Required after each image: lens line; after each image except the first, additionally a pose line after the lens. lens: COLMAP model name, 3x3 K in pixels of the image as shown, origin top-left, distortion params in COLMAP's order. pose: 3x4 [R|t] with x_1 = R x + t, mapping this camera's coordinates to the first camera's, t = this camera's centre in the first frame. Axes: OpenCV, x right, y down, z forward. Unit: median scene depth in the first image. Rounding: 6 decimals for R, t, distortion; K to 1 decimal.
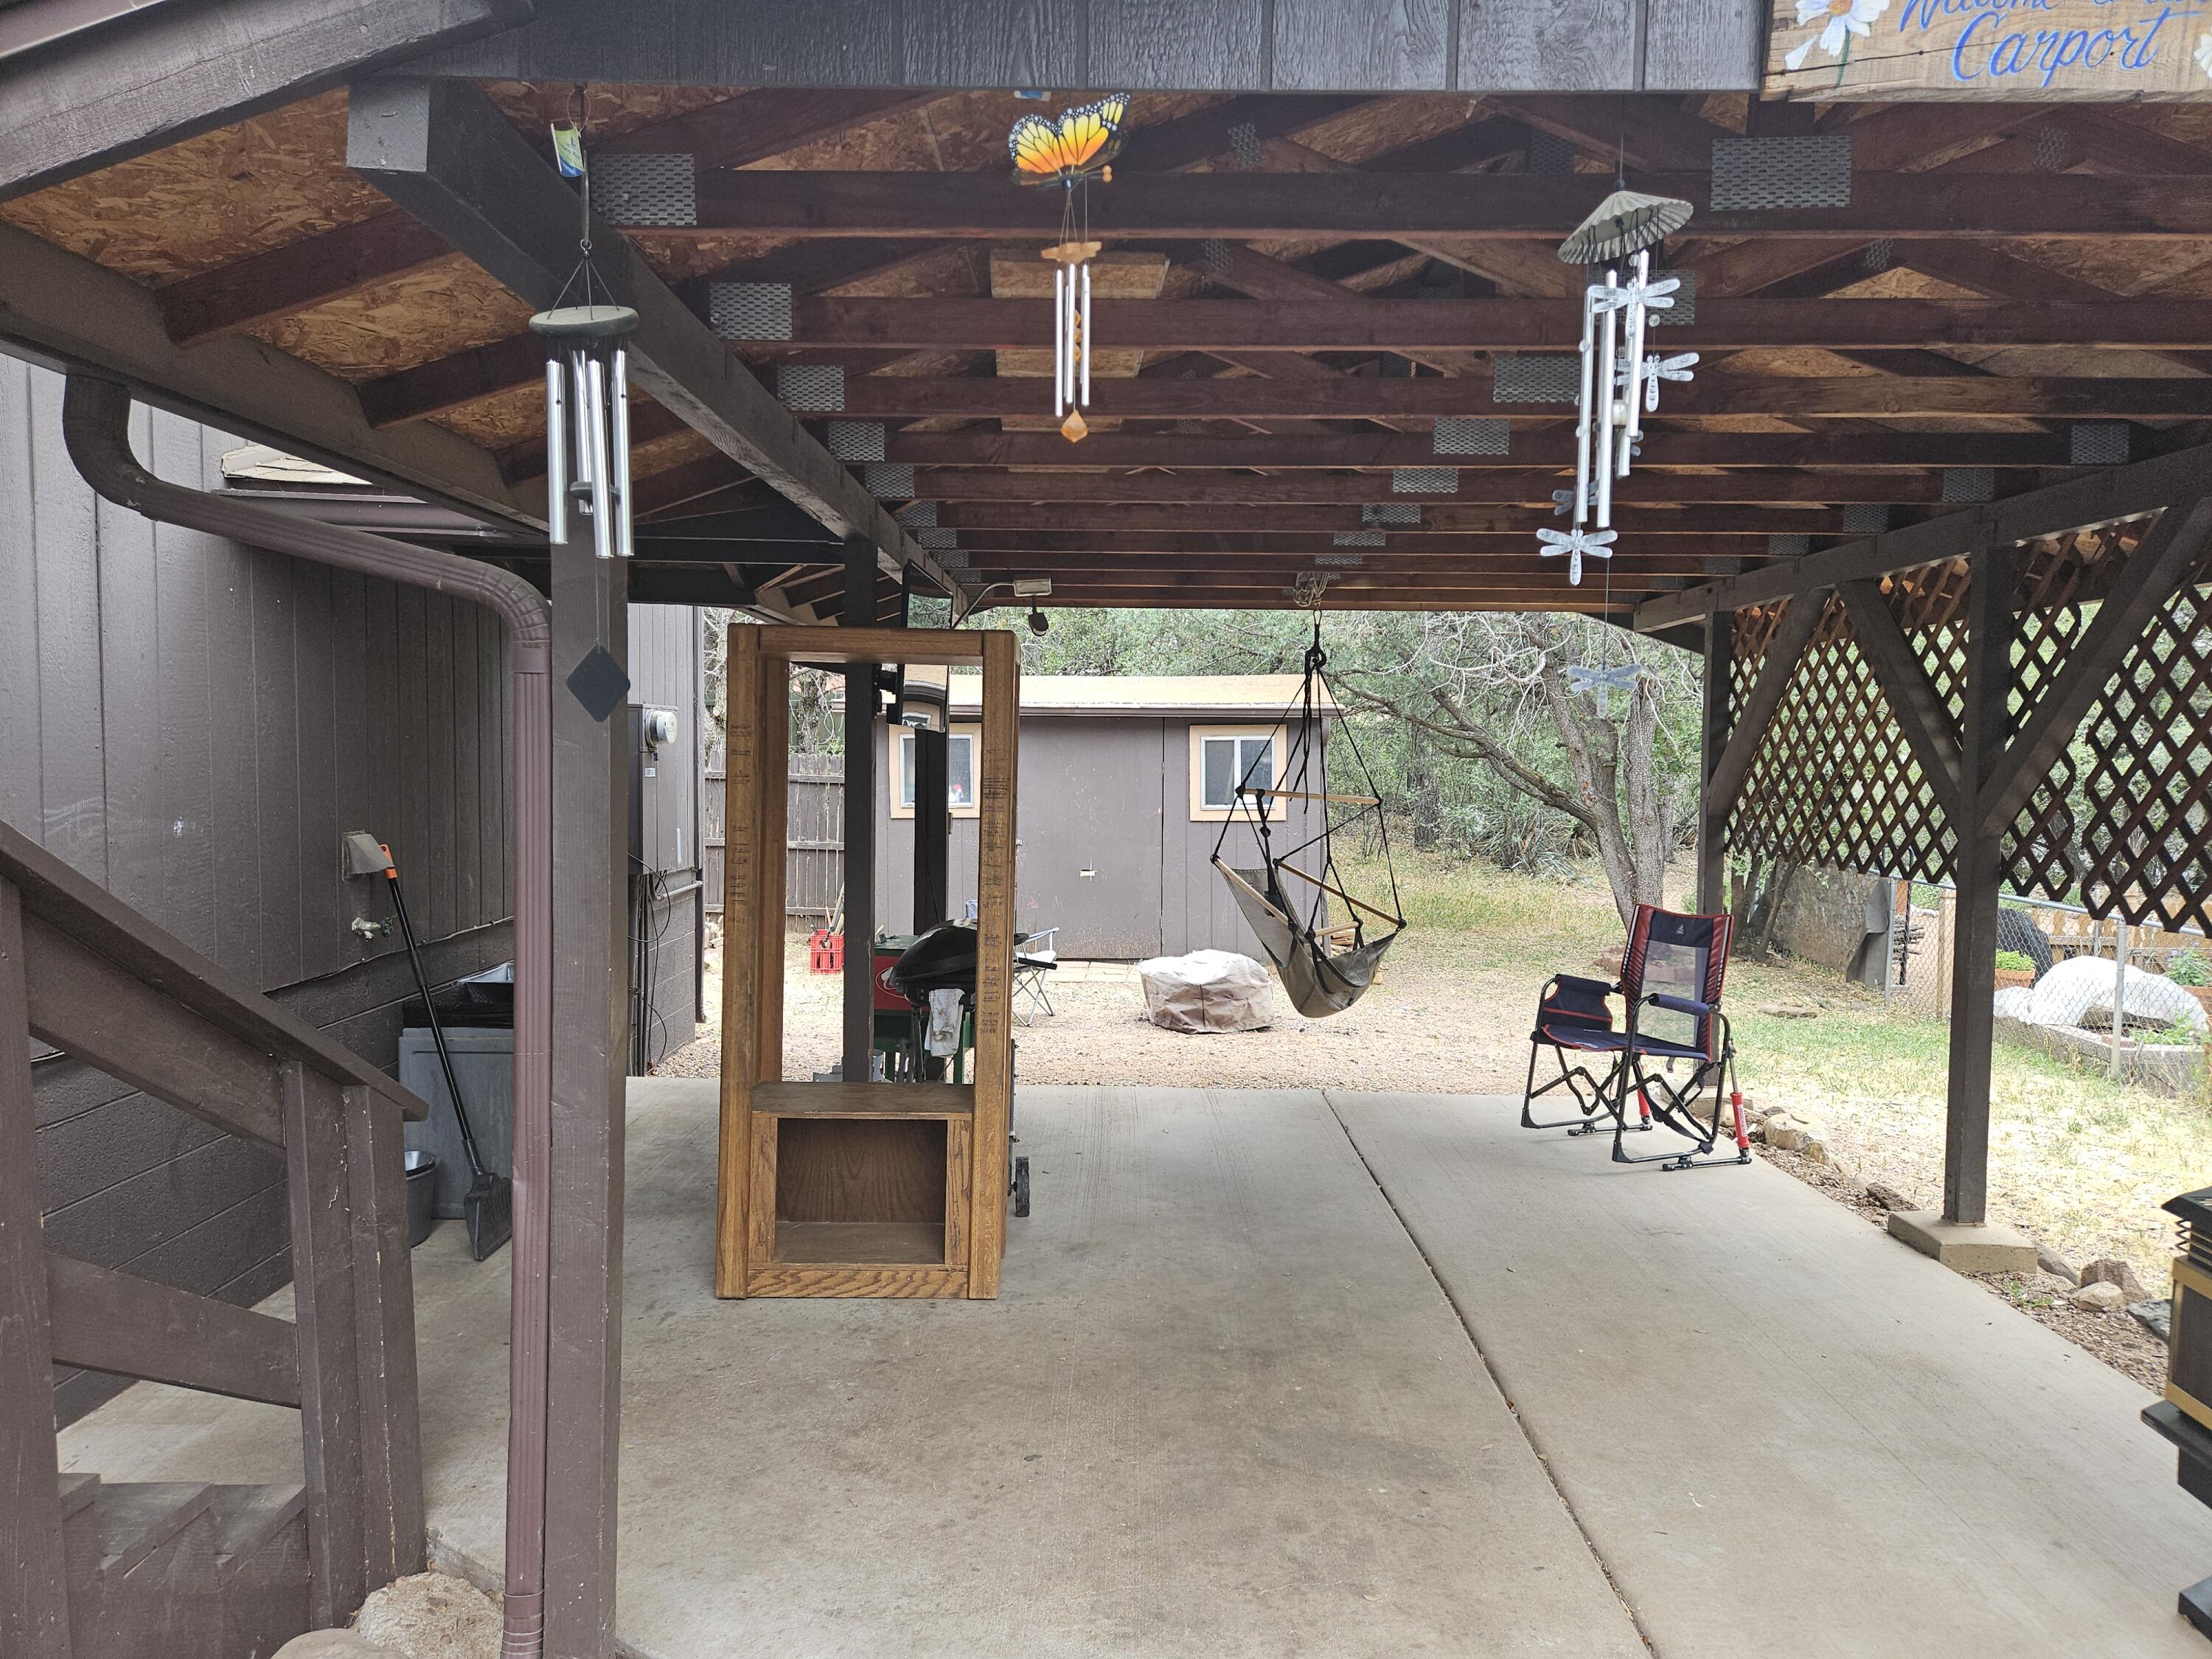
lens RADIAL K [[1479.0, 0, 1106.0], [0, 1479.0, 829.5], [0, 0, 1]] dist [0.089426, -0.071886]
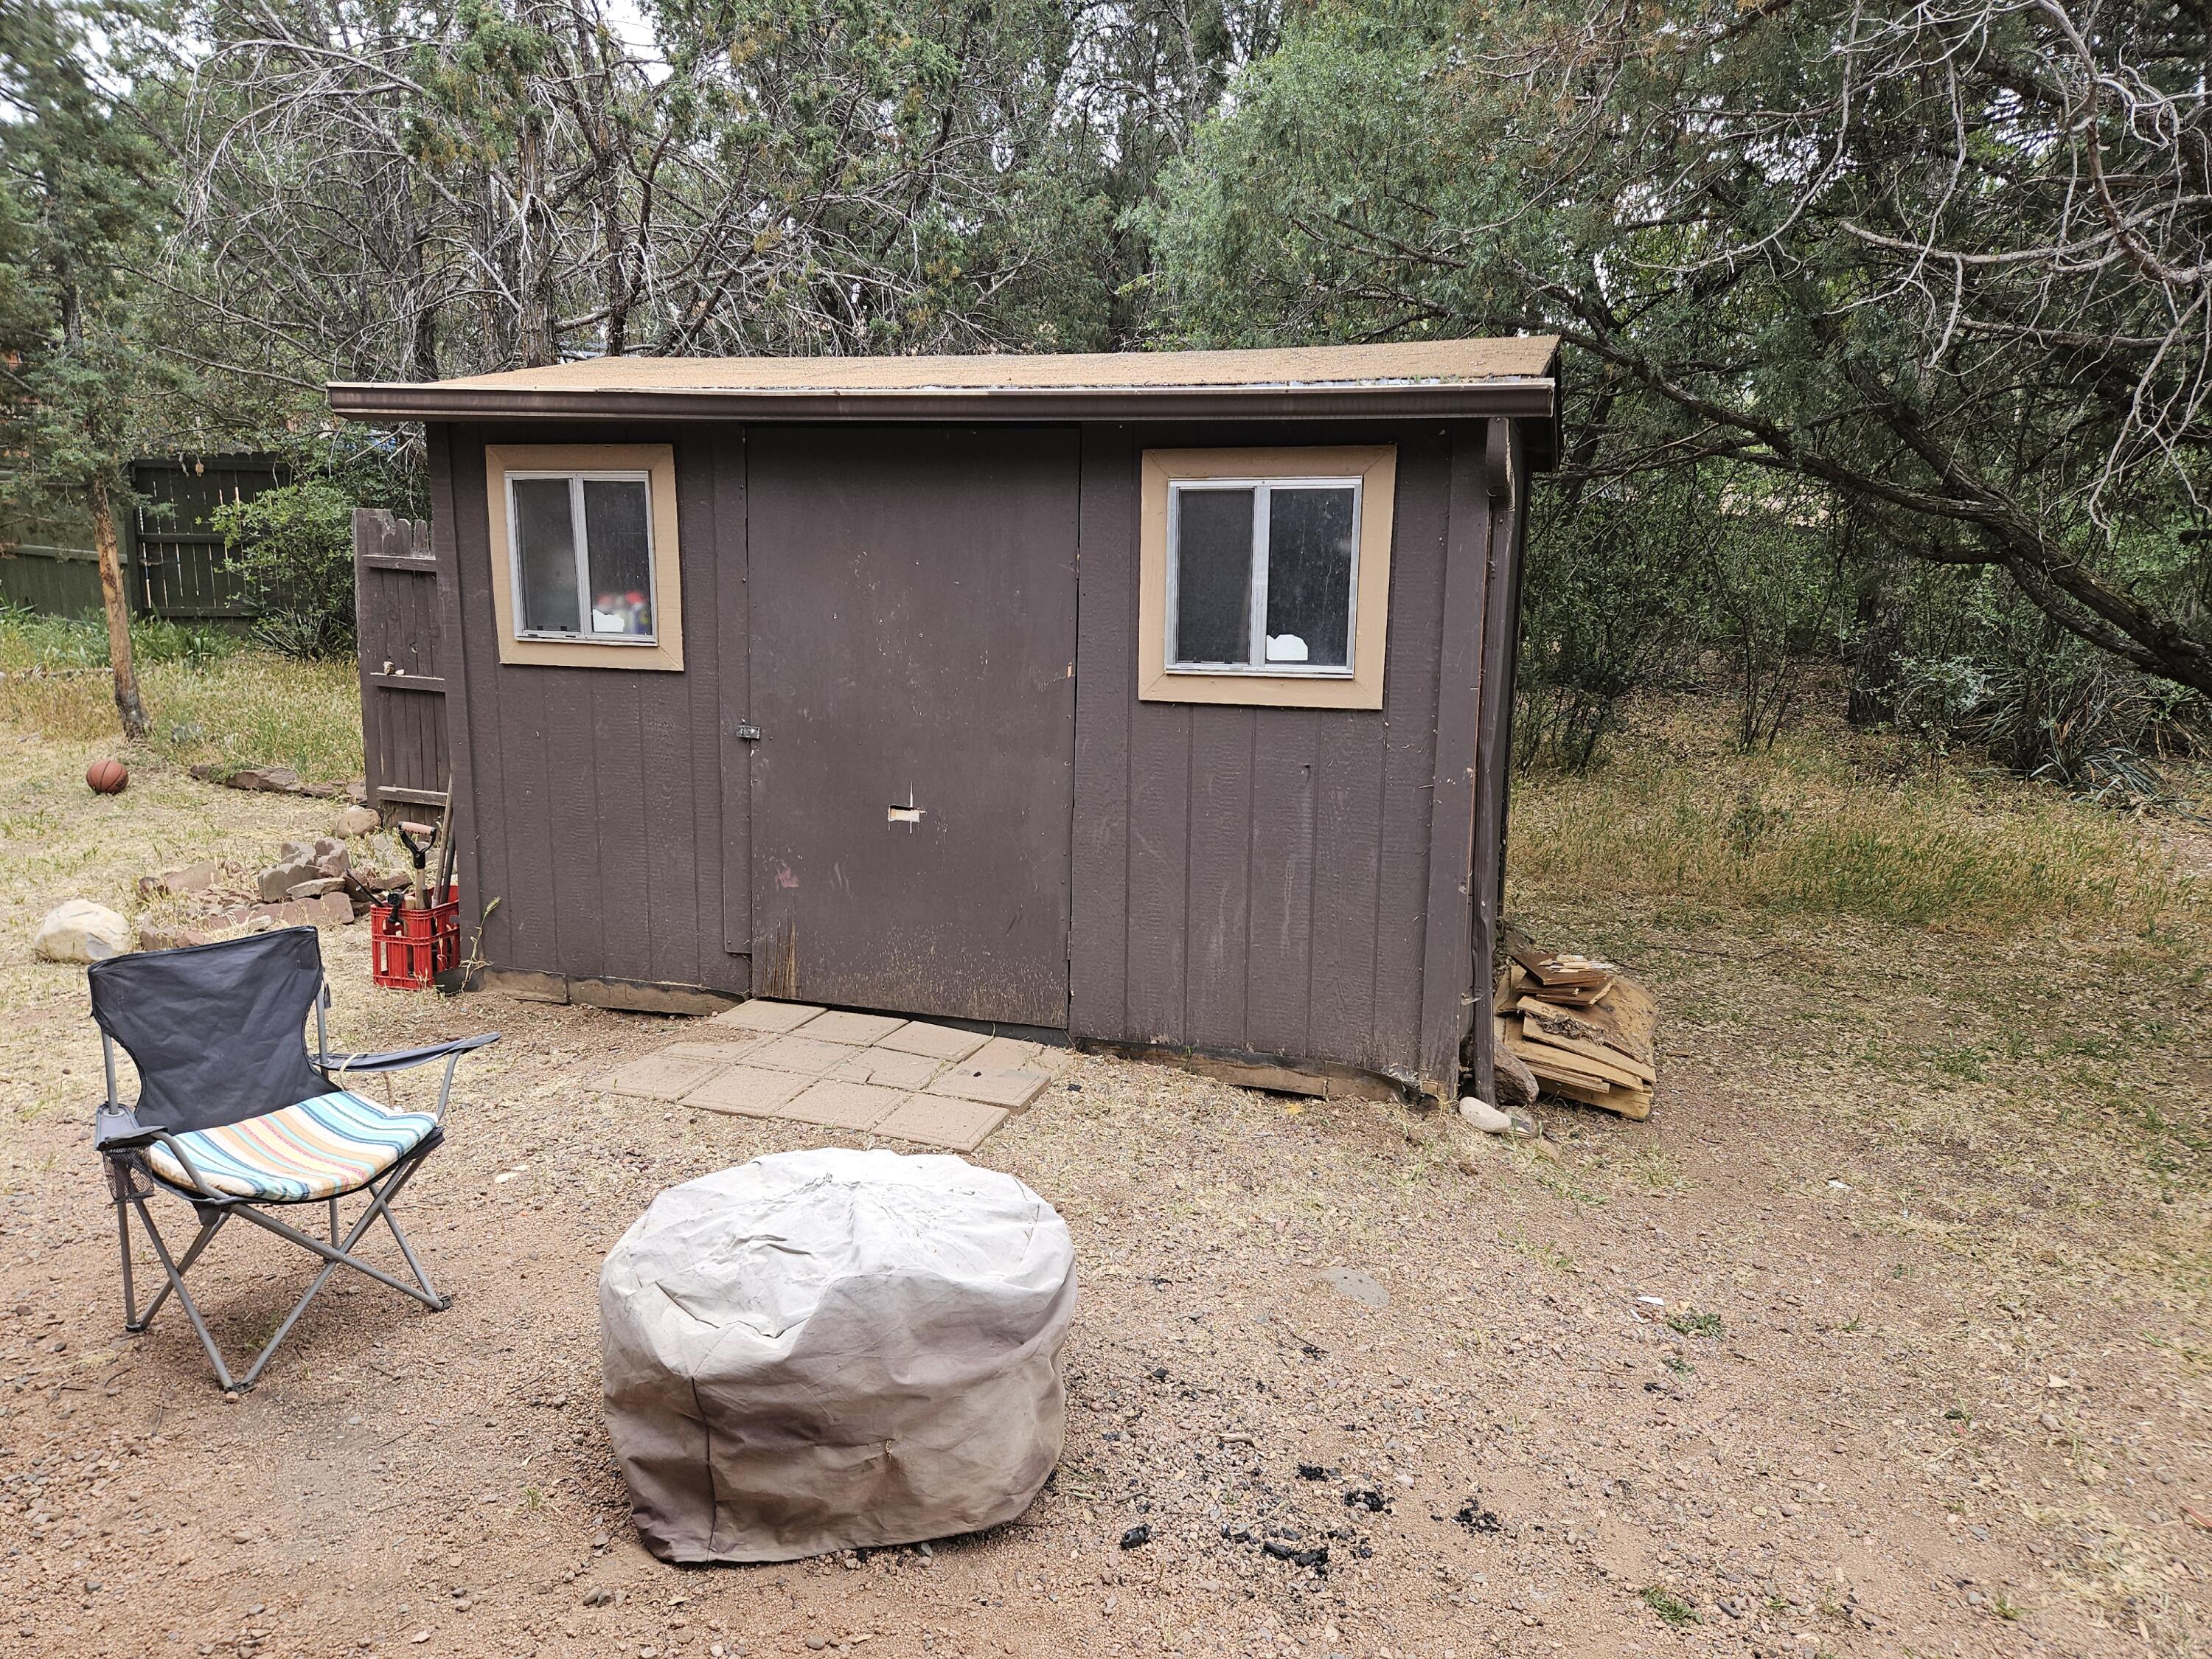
lens RADIAL K [[1479.0, 0, 1106.0], [0, 1479.0, 829.5], [0, 0, 1]] dist [0.089426, -0.071886]
pose [[0.961711, 0.065827, -0.266043, 0.132741], [-0.032916, 0.991443, 0.126326, -0.018155], [0.272082, -0.112732, 0.955648, 0.522564]]
